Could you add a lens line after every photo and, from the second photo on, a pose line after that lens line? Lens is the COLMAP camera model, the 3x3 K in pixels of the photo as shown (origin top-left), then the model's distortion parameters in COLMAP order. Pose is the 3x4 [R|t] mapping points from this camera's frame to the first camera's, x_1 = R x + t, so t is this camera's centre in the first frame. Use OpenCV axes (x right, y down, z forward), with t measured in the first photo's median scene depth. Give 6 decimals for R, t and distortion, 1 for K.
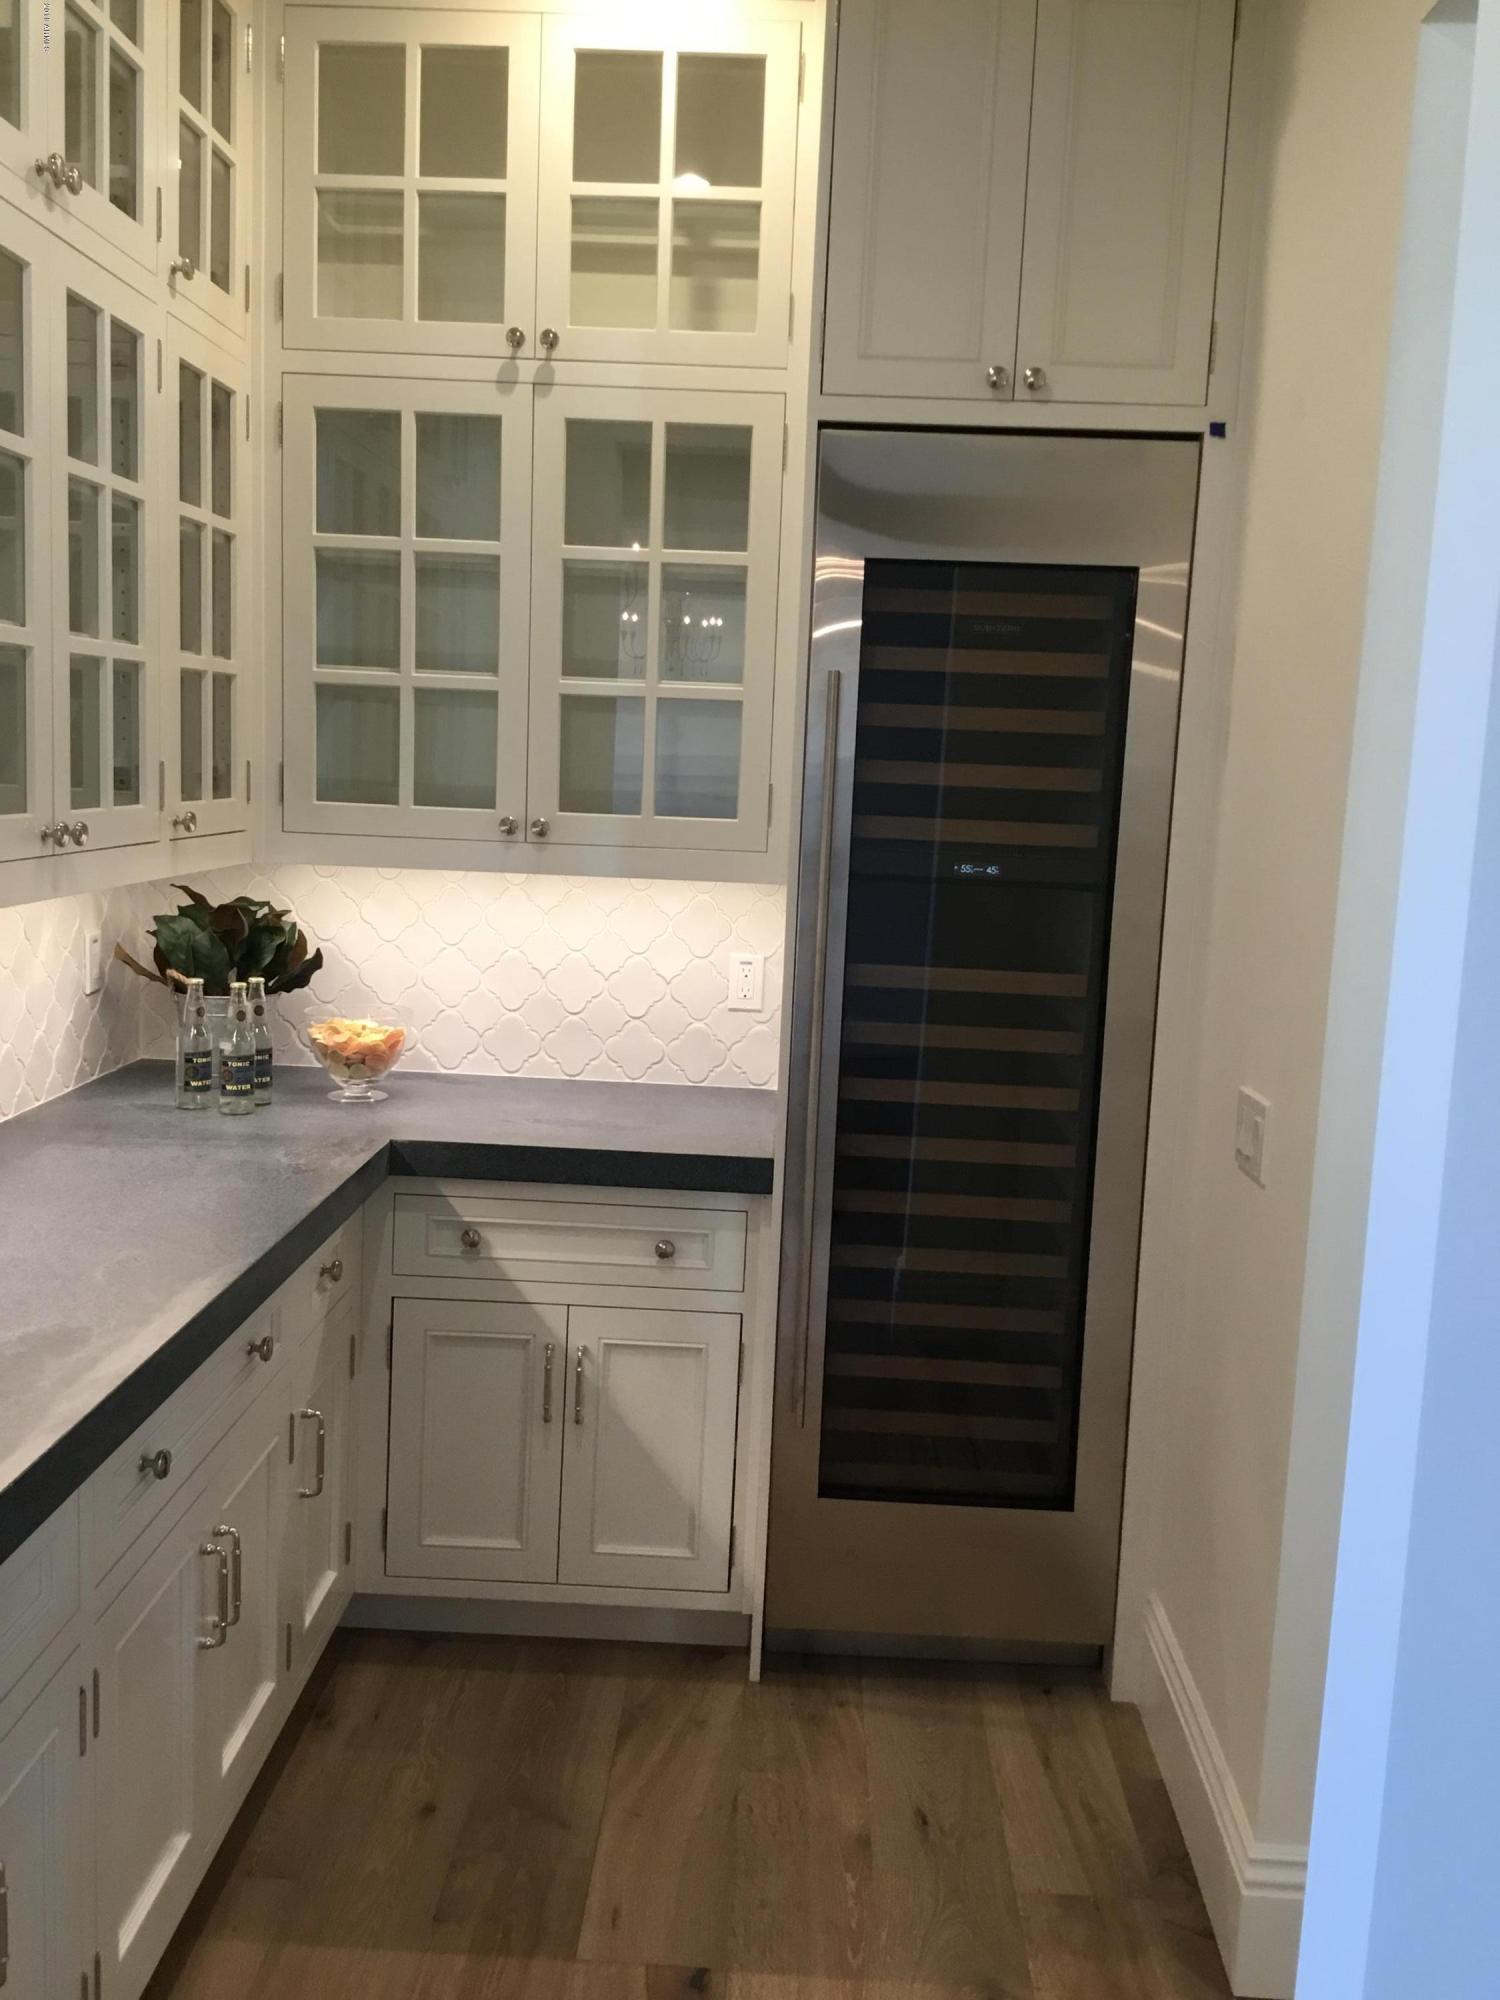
lens RADIAL K [[1812.5, 0, 750.0], [0, 1812.5, 1000.0], [0, 0, 1]] dist [0.050461, -0.013389]
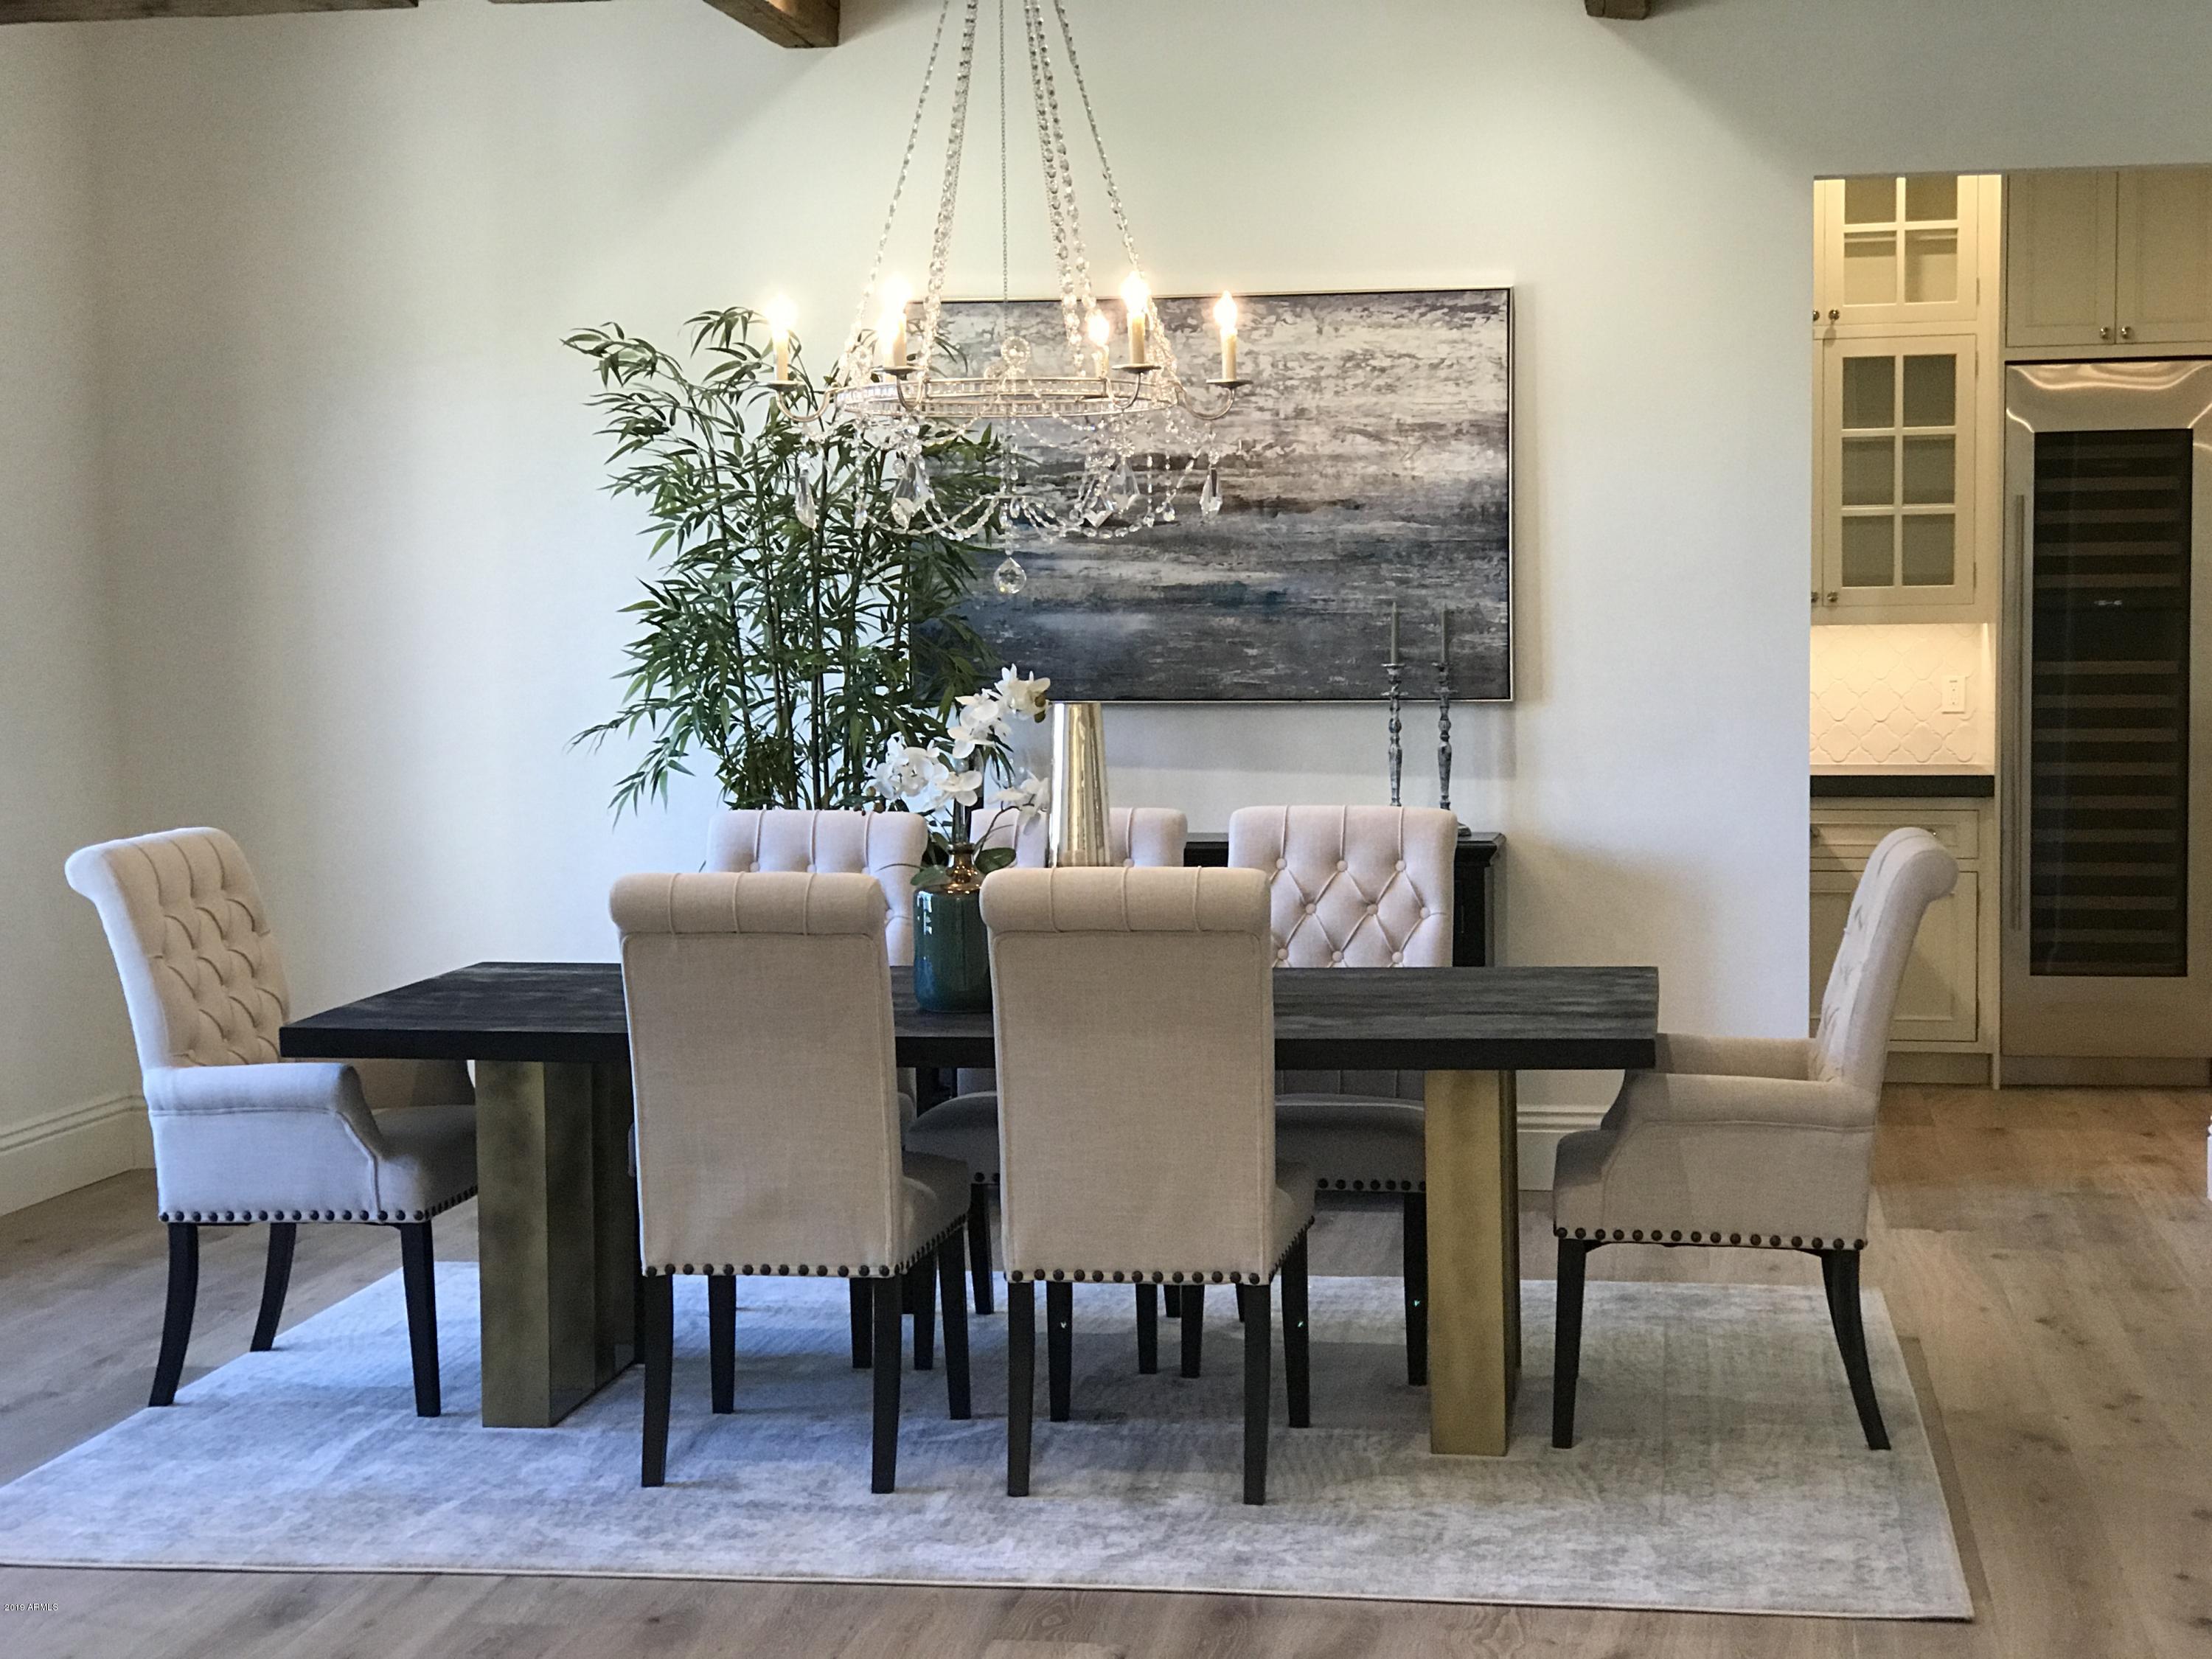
lens RADIAL K [[3703.4, 0, 1106.0], [0, 3703.4, 829.5], [0, 0, 1]] dist [0.120277, -0.116952]
pose [[0.991015, -0.042794, -0.126722, -0.368334], [0.032163, 0.995880, -0.084782, 0.401732], [0.129828, 0.079944, 0.988309, -2.547748]]
